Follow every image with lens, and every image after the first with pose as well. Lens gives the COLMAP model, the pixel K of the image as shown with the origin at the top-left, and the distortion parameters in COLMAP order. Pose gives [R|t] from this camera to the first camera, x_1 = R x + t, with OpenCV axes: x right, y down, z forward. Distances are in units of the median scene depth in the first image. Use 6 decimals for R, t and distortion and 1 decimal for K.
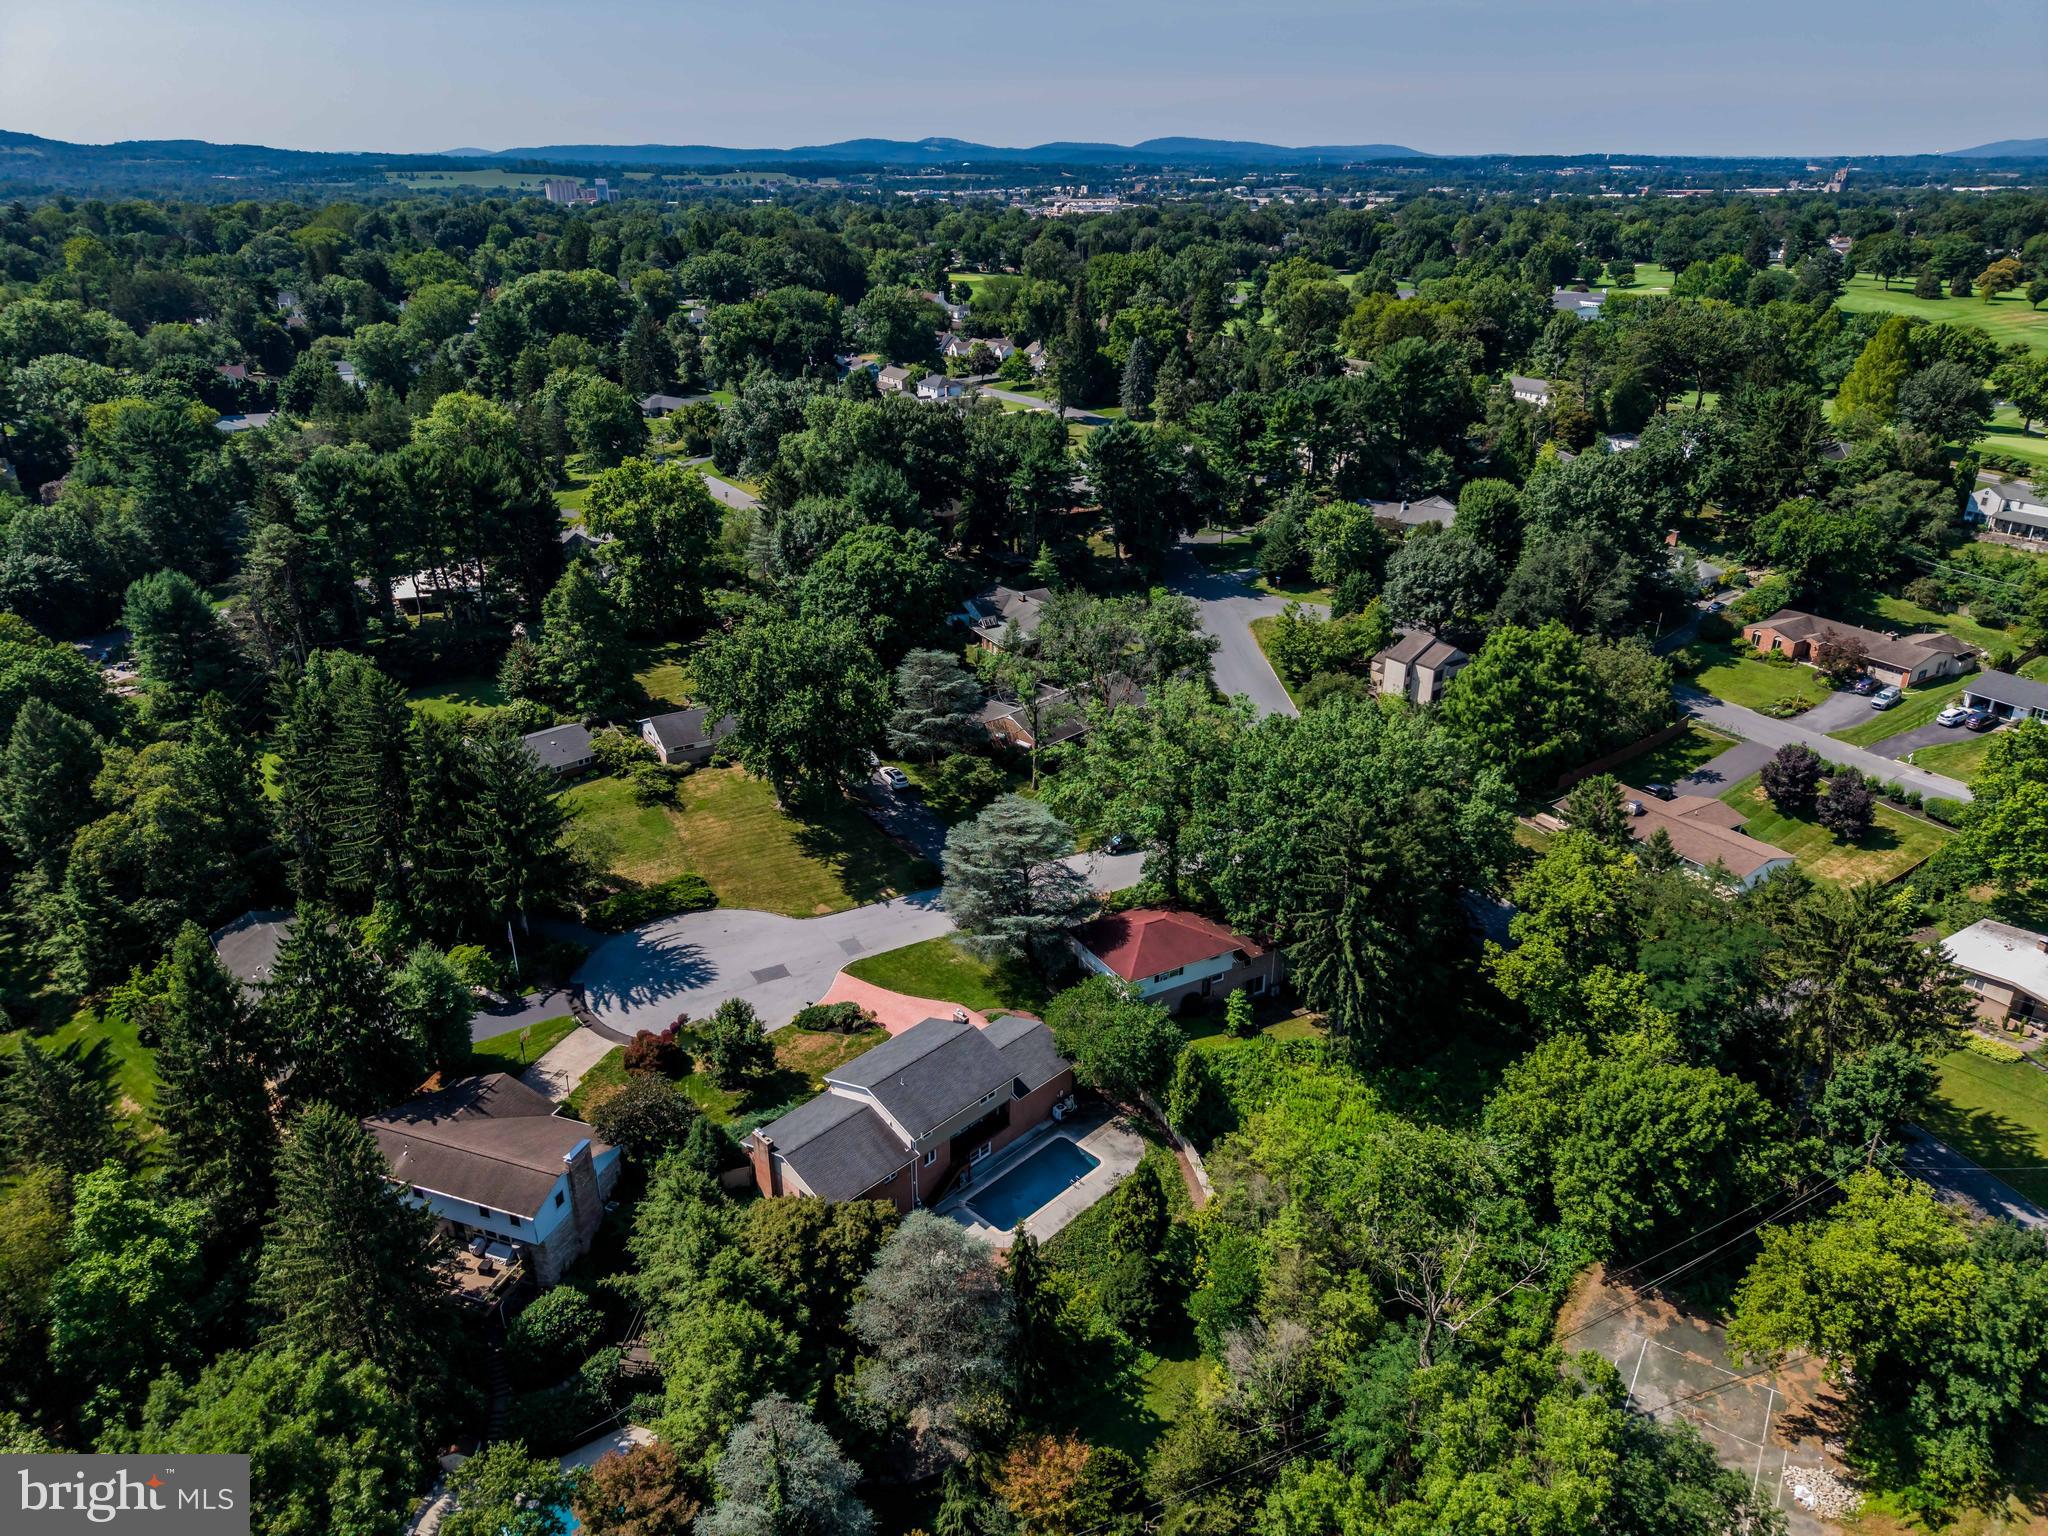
lens RADIAL K [[1396.7, 0, 1029.8], [0, 1396.7, 756.7], [0, 0, 1]] dist [0.006518, -0.025830]
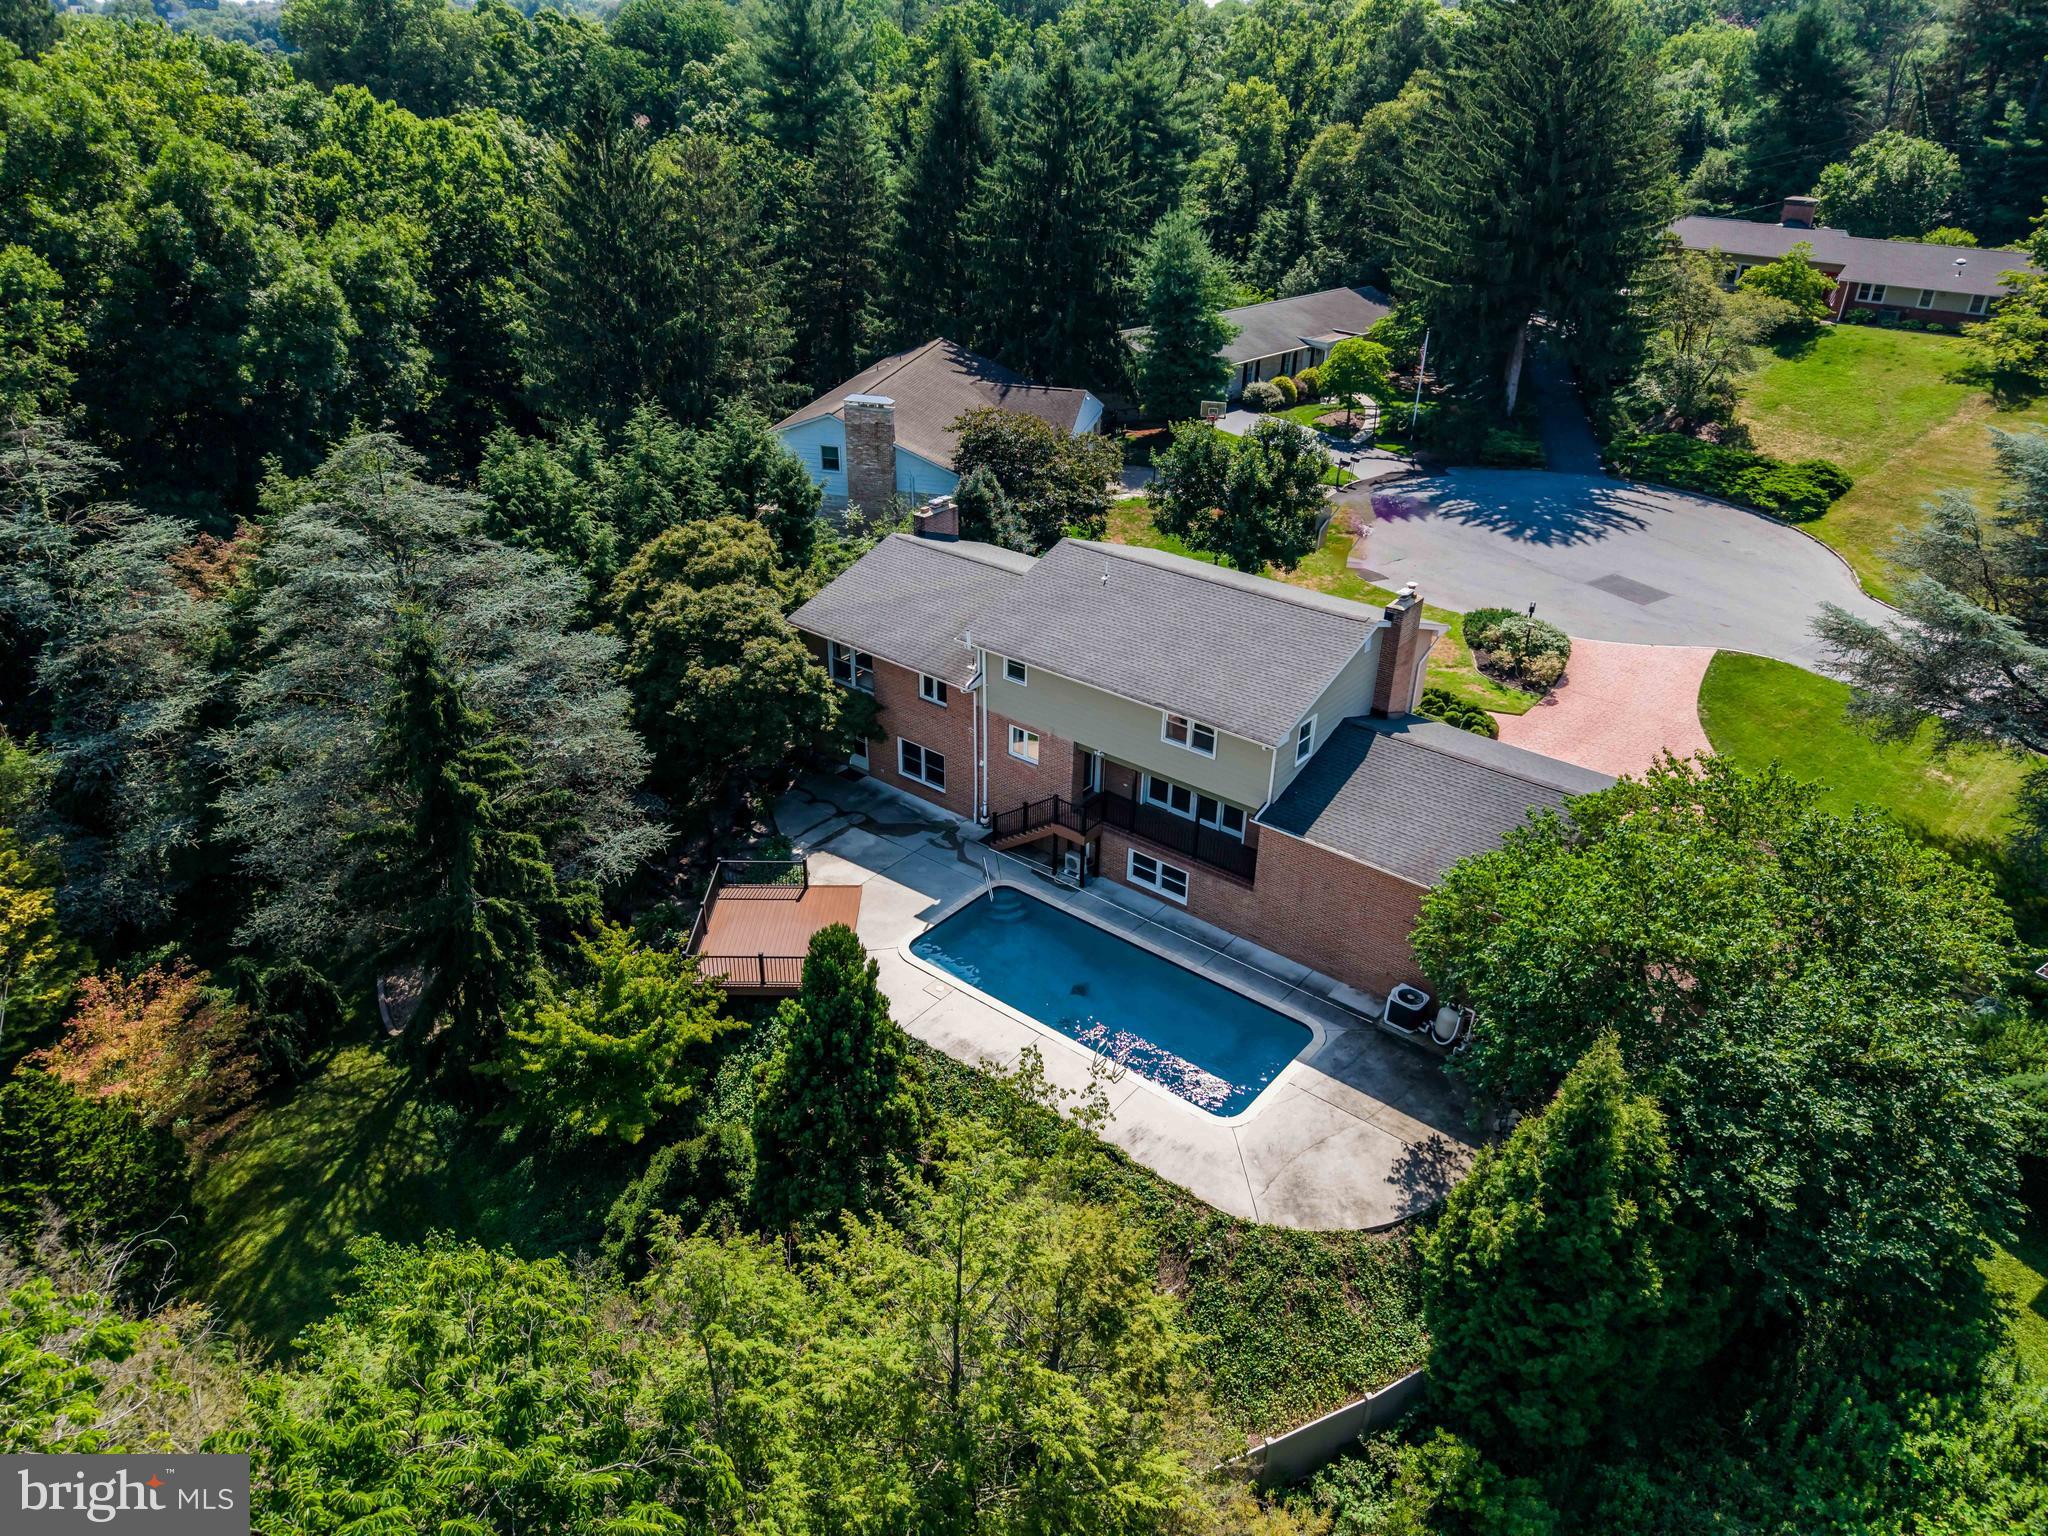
lens RADIAL K [[1393.1, 0, 953.5], [0, 1393.1, 765.0], [0, 0, 1]] dist [0.004459, -0.020314]
pose [[0.018314, 0.445236, -0.895226, 0.260113], [-0.395523, 0.825564, 0.402499, 0.110235], [0.918274, 0.346711, 0.191220, 0.756326]]
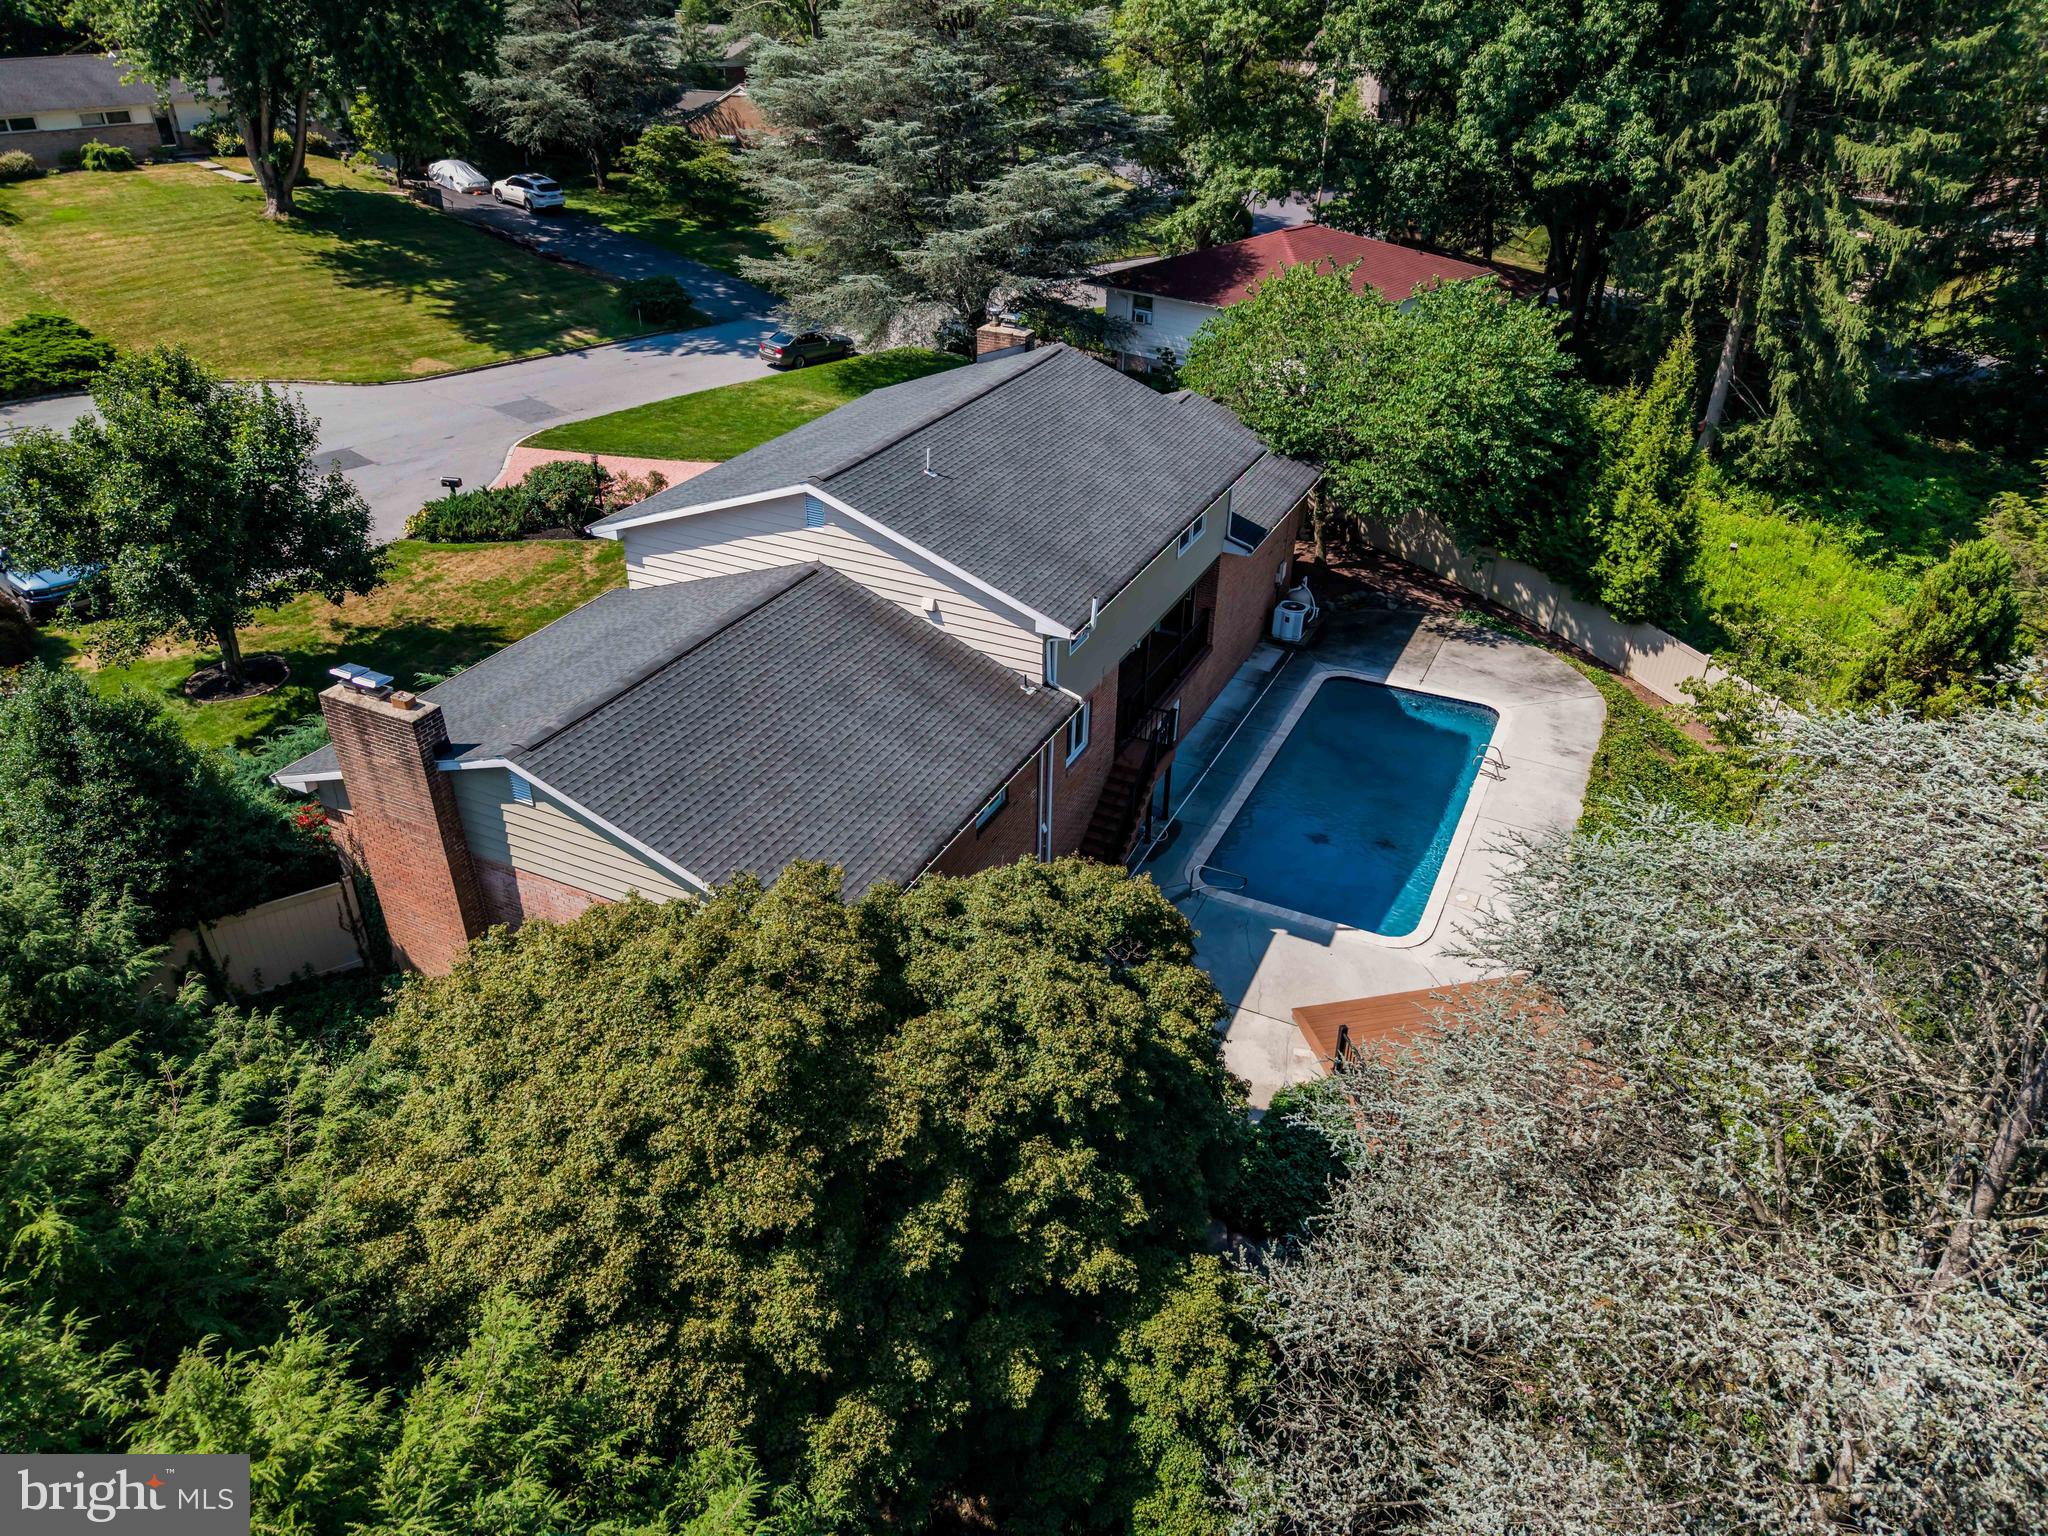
lens RADIAL K [[1393.1, 0, 1014.5], [0, 1393.1, 853.3], [0, 0, 1]] dist [0.007174, 0.001680]
pose [[0.954185, -0.176813, 0.241387, -0.124392], [0.128280, 0.970563, 0.203841, 0.211396], [-0.270323, -0.163537, 0.948779, 0.624414]]
